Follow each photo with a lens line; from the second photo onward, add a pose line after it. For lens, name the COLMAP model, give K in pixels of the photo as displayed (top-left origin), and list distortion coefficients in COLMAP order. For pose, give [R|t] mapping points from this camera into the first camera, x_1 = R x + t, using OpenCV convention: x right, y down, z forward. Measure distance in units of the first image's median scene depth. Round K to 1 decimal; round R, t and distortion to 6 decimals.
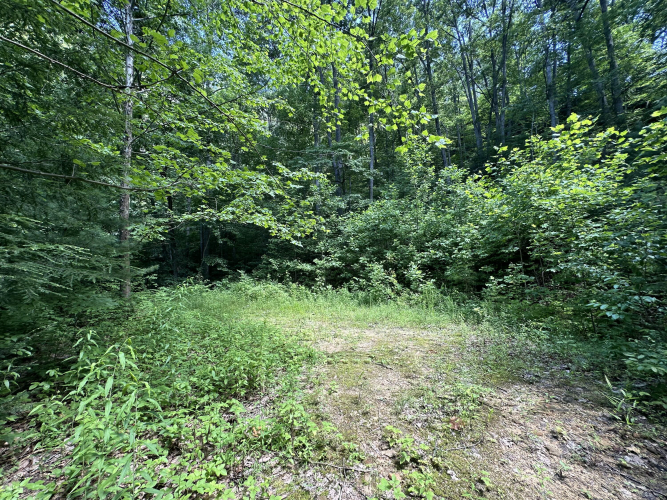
lens RADIAL K [[267.7, 0, 333.6], [0, 267.7, 250.5], [0, 0, 1]] dist [0.000504, -0.000154]
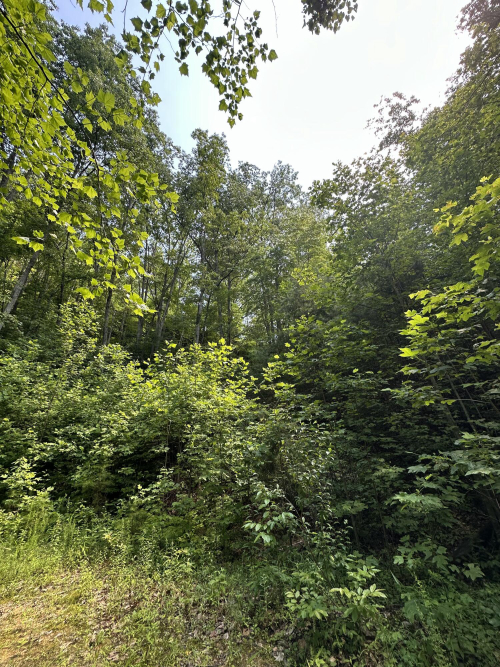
lens RADIAL K [[267.7, 0, 250.7], [0, 267.7, 333.8], [0, 0, 1]] dist [0.000504, -0.000154]
pose [[0.565716, 0.375199, 0.734297, 0.008936], [-0.075918, 0.910404, -0.406695, -0.010705], [-0.821098, 0.174327, 0.543515, 0.135766]]
